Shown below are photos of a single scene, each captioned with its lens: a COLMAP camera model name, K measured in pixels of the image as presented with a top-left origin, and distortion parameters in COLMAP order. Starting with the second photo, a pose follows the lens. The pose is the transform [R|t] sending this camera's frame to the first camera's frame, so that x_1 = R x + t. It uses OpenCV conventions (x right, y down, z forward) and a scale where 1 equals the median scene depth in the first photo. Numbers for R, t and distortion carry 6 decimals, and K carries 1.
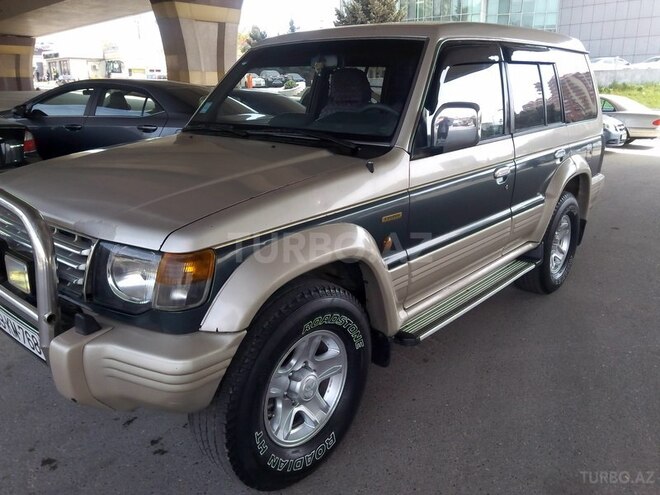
lens RADIAL K [[534.1, 0, 330.0], [0, 534.1, 247.5], [0, 0, 1]] dist [0.047754, -0.052955]
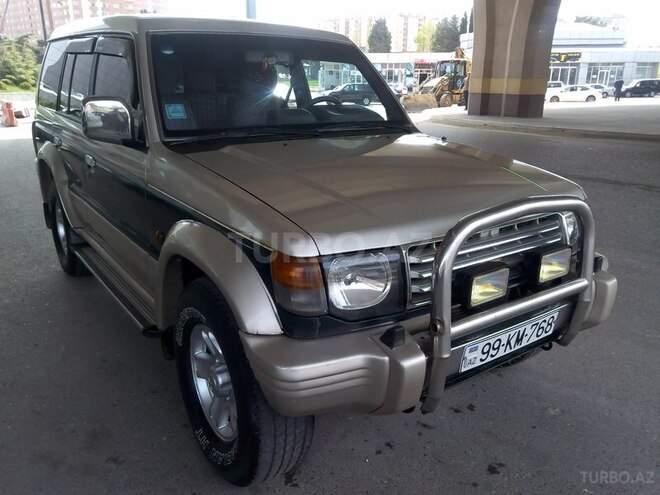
lens RADIAL K [[534.1, 0, 330.0], [0, 534.1, 247.5], [0, 0, 1]] dist [0.047754, -0.052955]
pose [[0.225724, -0.300328, 0.926742, -1.373366], [0.270043, 0.933305, 0.236681, -0.297787], [-0.936016, 0.196836, 0.291771, 0.901552]]
